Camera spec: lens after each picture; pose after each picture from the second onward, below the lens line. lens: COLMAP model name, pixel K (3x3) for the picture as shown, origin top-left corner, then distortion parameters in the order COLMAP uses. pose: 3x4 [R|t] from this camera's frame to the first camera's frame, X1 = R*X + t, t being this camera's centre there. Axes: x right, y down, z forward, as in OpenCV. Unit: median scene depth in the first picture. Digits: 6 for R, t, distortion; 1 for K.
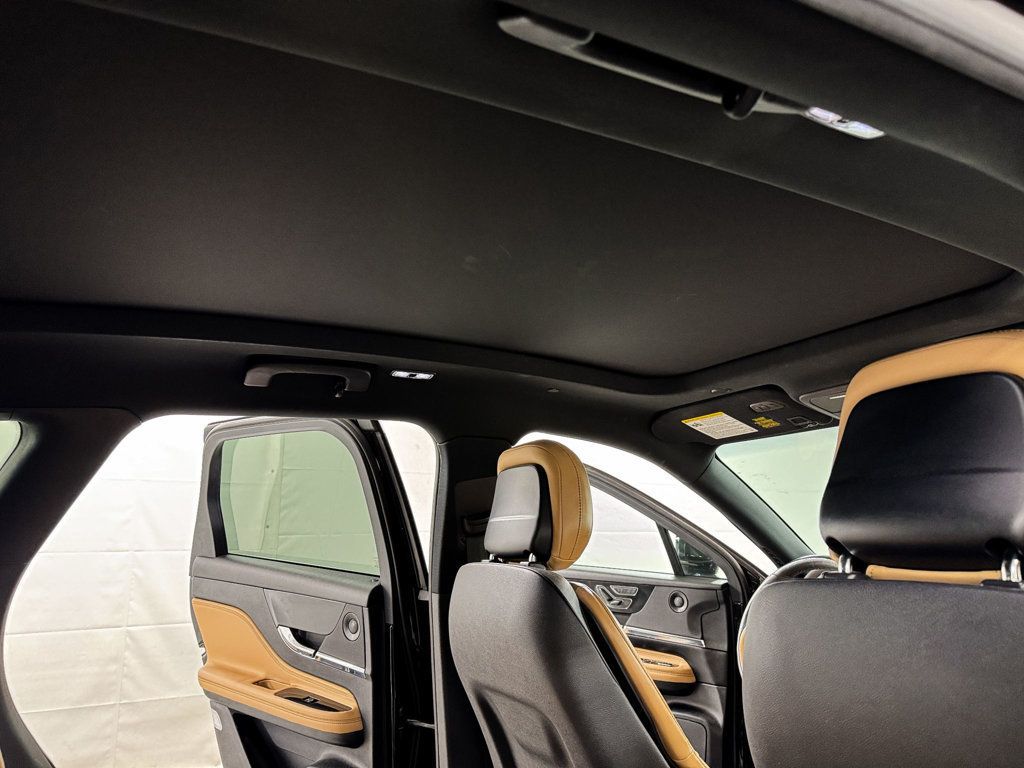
lens RADIAL K [[737.7, 0, 514.4], [0, 737.7, 351.1], [0, 0, 1]] dist [-0.050037, 0.047944]
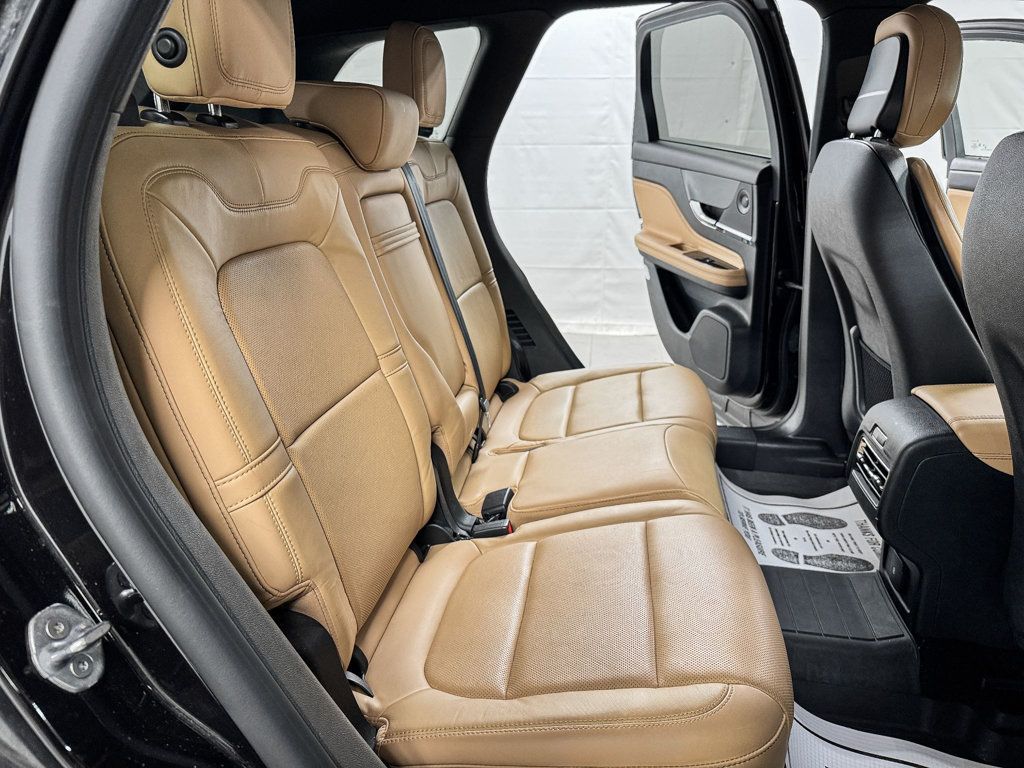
lens RADIAL K [[737.7, 0, 514.4], [0, 737.7, 351.1], [0, 0, 1]] dist [-0.050037, 0.047944]
pose [[0.828676, 0.171729, -0.532734, 0.114377], [0.125423, 0.870598, 0.475739, -0.001355], [0.545496, -0.461051, 0.699905, -0.074312]]
